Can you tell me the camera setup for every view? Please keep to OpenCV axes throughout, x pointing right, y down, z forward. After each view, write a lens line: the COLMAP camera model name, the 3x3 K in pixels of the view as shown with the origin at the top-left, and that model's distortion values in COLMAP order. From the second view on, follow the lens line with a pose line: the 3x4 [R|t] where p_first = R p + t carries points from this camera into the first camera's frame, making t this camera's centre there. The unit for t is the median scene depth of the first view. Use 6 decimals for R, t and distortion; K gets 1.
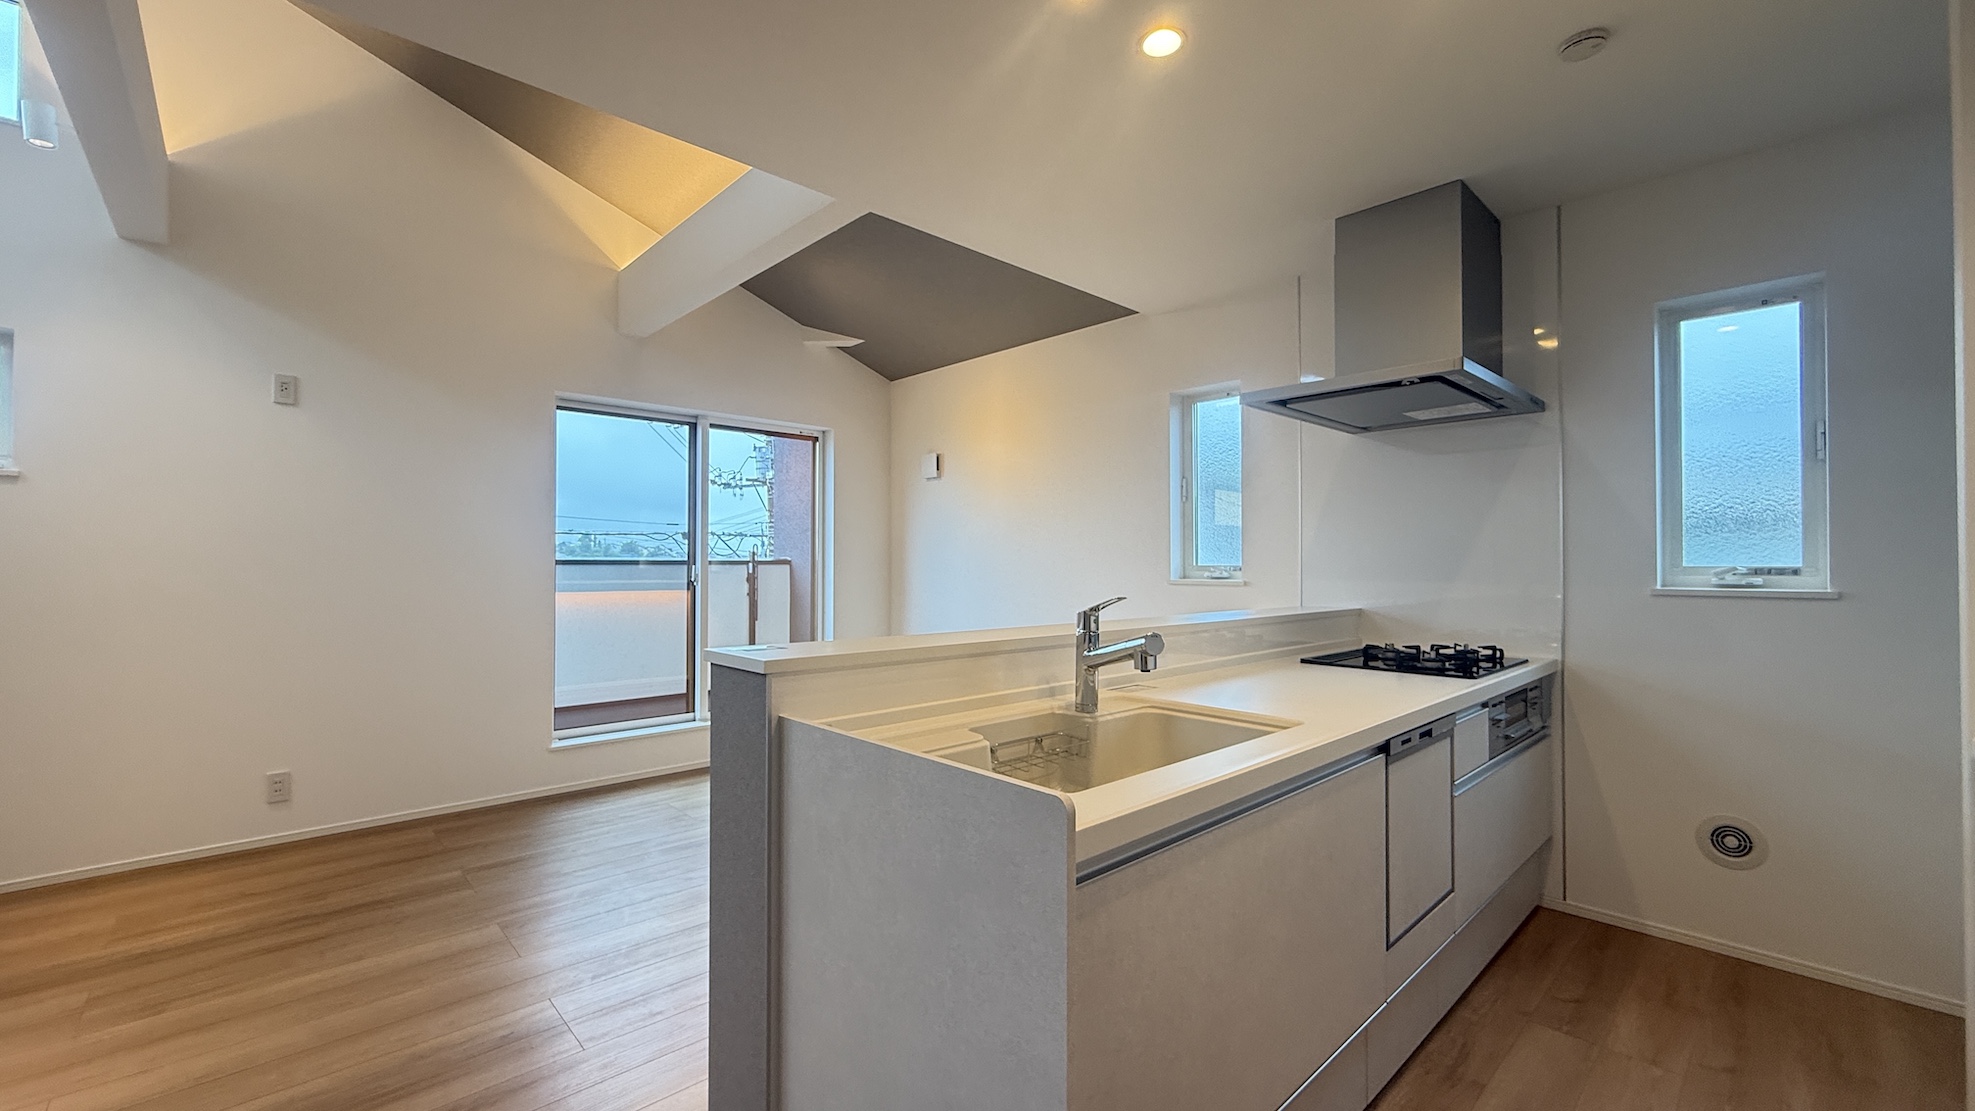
lens RADIAL K [[788.4, 0, 984.5], [0, 788.4, 562.4], [0, 0, 1]] dist [0.000025, 0.000682]
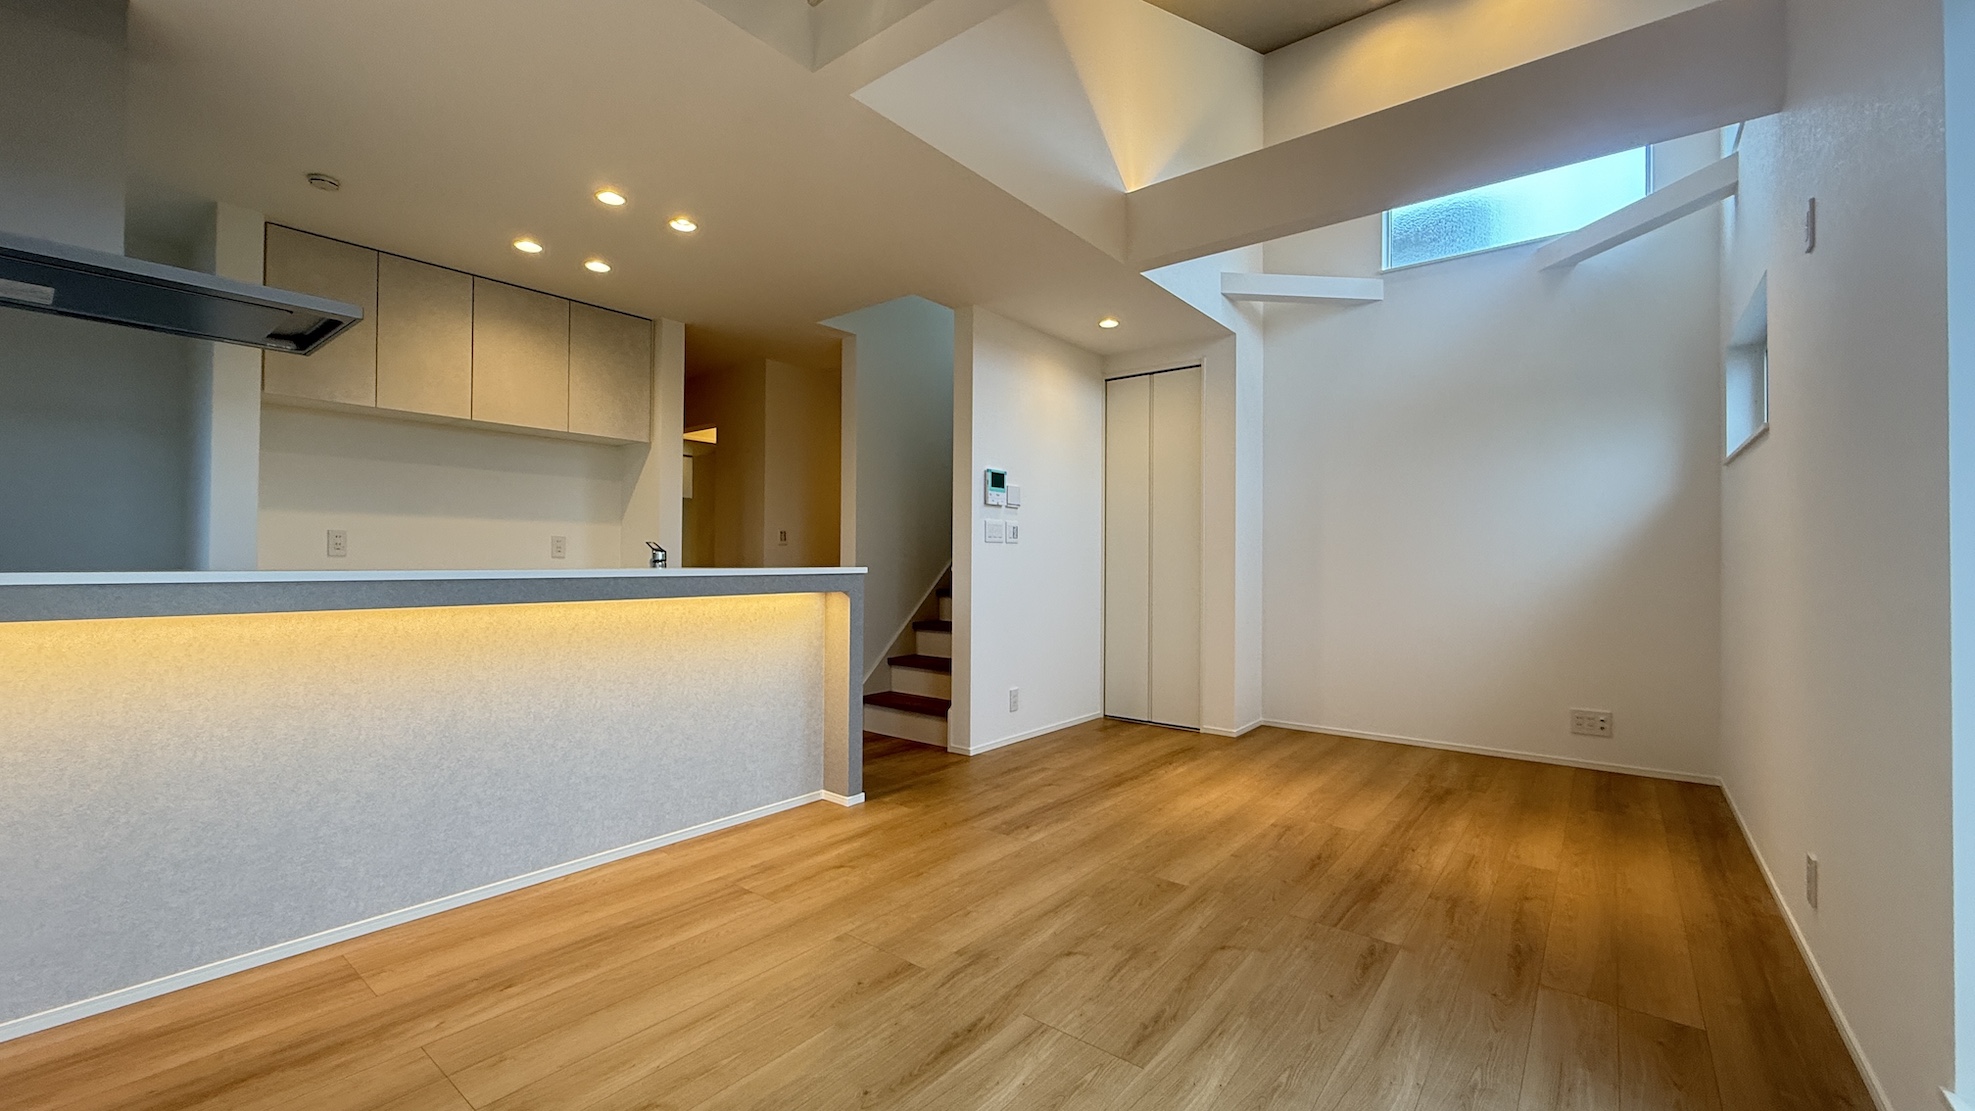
lens RADIAL K [[788.4, 0, 979.3], [0, 788.4, 549.8], [0, 0, 1]] dist [0.000025, 0.000682]
pose [[-0.990432, -0.011055, -0.137557, -0.213962], [-0.008947, 0.999833, -0.015934, 0.056011], [0.137710, -0.014551, -0.990366, 1.865977]]
